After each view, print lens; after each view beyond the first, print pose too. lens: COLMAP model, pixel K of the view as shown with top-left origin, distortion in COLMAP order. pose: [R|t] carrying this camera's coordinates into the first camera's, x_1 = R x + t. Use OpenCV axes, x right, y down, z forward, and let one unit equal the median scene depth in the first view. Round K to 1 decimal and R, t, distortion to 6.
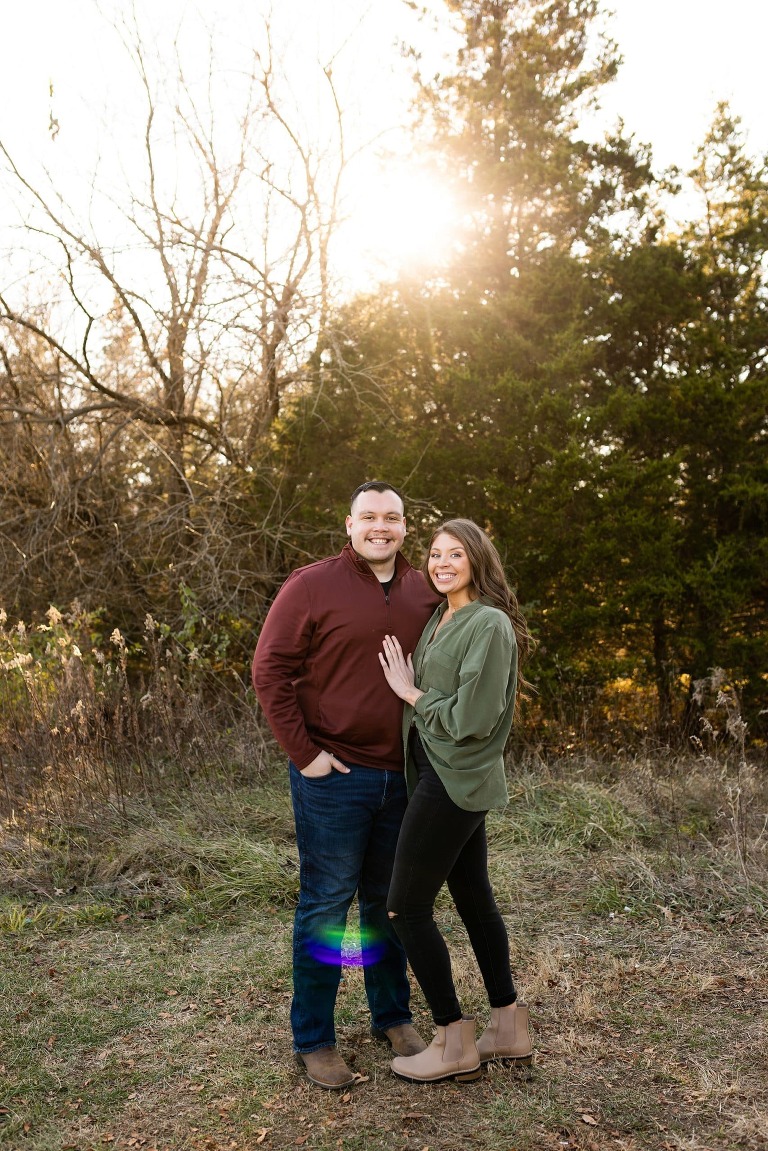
lens RADIAL K [[1098.5, 0, 374.8], [0, 1098.5, 571.4], [0, 0, 1]] dist [0.011041, -0.008151]
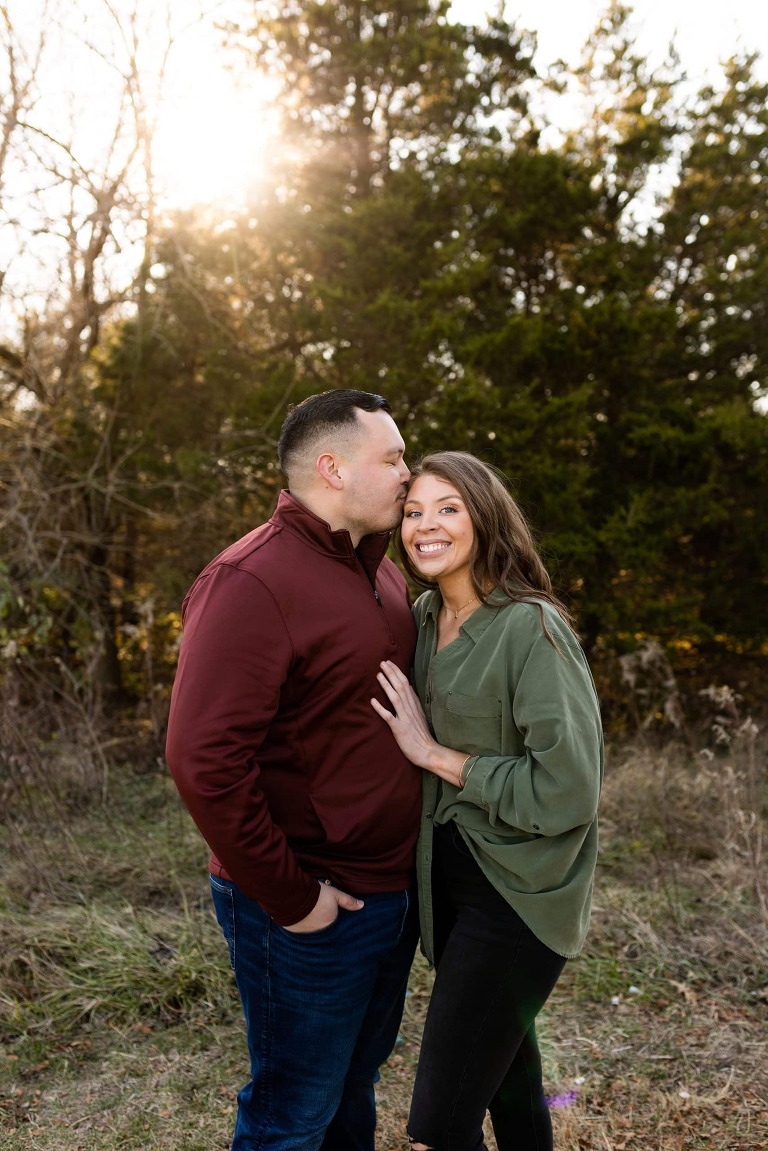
lens RADIAL K [[1125.6, 0, 358.0], [0, 1125.6, 573.6], [0, 0, 1]] dist [0.009197, -0.001046]
pose [[0.988238, -0.018008, 0.151858, -0.032697], [0.011621, 0.999014, 0.042843, -0.003654], [-0.152480, -0.040574, 0.987473, 0.149880]]
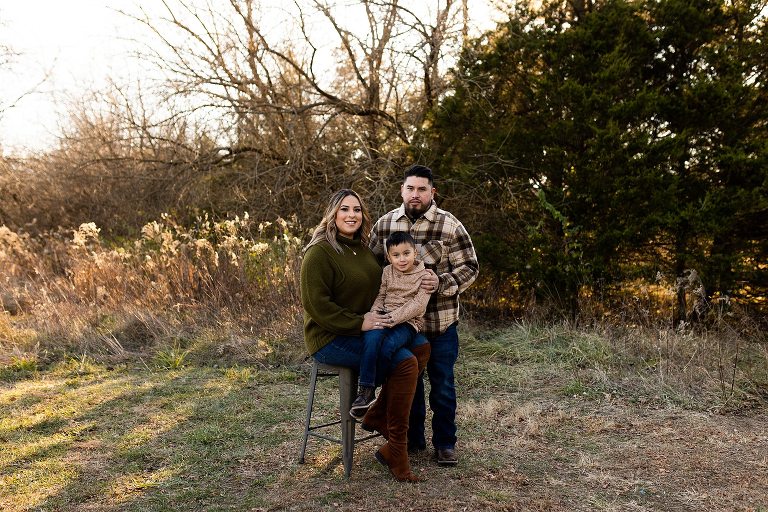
lens RADIAL K [[751.0, 0, 384.0], [0, 751.0, 256.0], [0, 0, 1]] dist [0.009197, -0.001046]
pose [[0.981206, 0.034805, -0.189797, 0.070807], [-0.026296, 0.998541, 0.047170, 0.024367], [0.191161, -0.041293, 0.980690, -0.099519]]
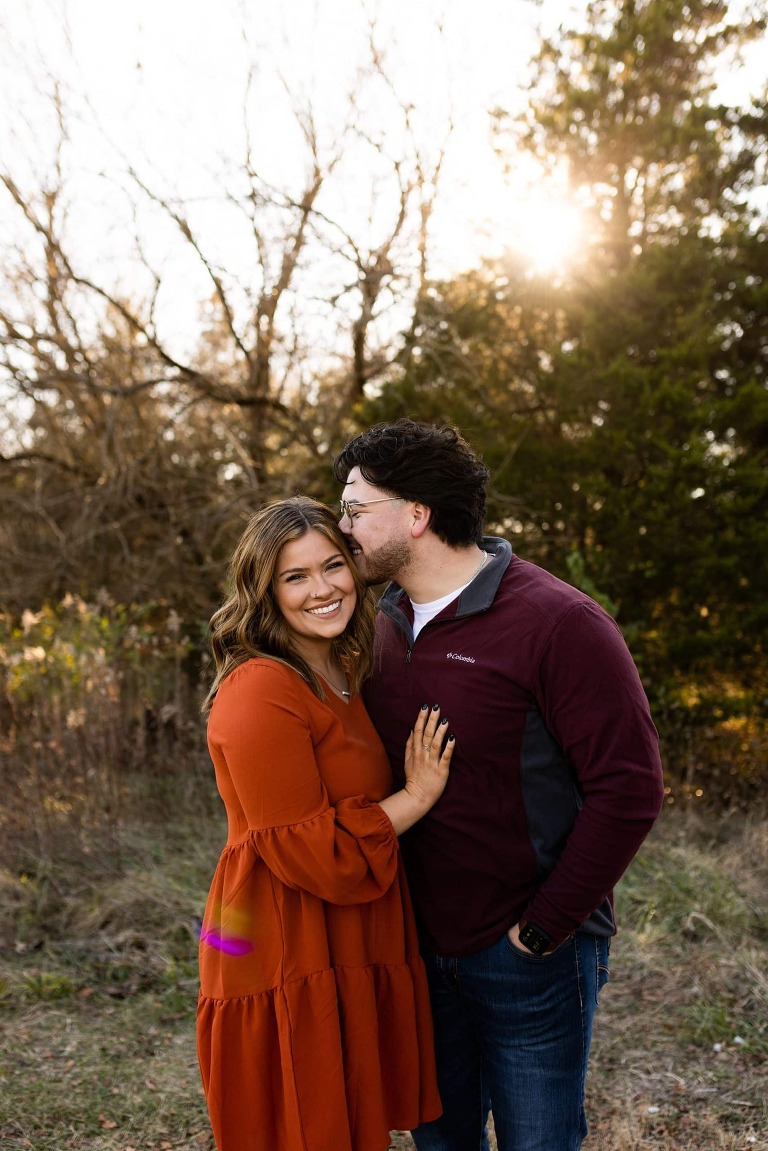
lens RADIAL K [[1100.5, 0, 390.8], [0, 1100.5, 575.3], [0, 0, 1]] dist [0.002820, -0.003718]
pose [[0.995295, 0.057547, -0.077952, 0.017180], [-0.057797, 0.998328, -0.000952, 0.002179], [0.077767, 0.005453, 0.996957, 0.118197]]
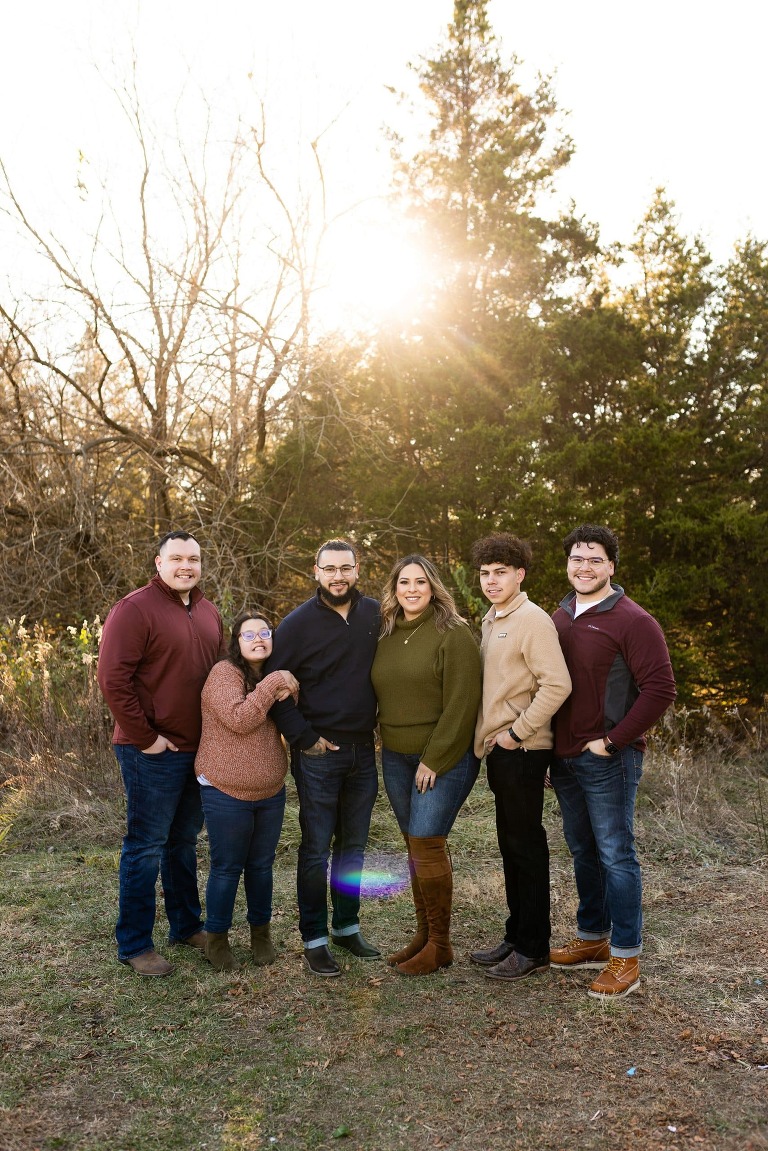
lens RADIAL K [[1098.5, 0, 374.8], [0, 1098.5, 571.4], [0, 0, 1]] dist [0.011041, -0.008151]
pose [[0.997687, 0.014717, 0.066365, -0.061087], [-0.013488, 0.999730, -0.018929, 0.001861], [-0.066626, 0.017990, 0.997616, -0.144286]]
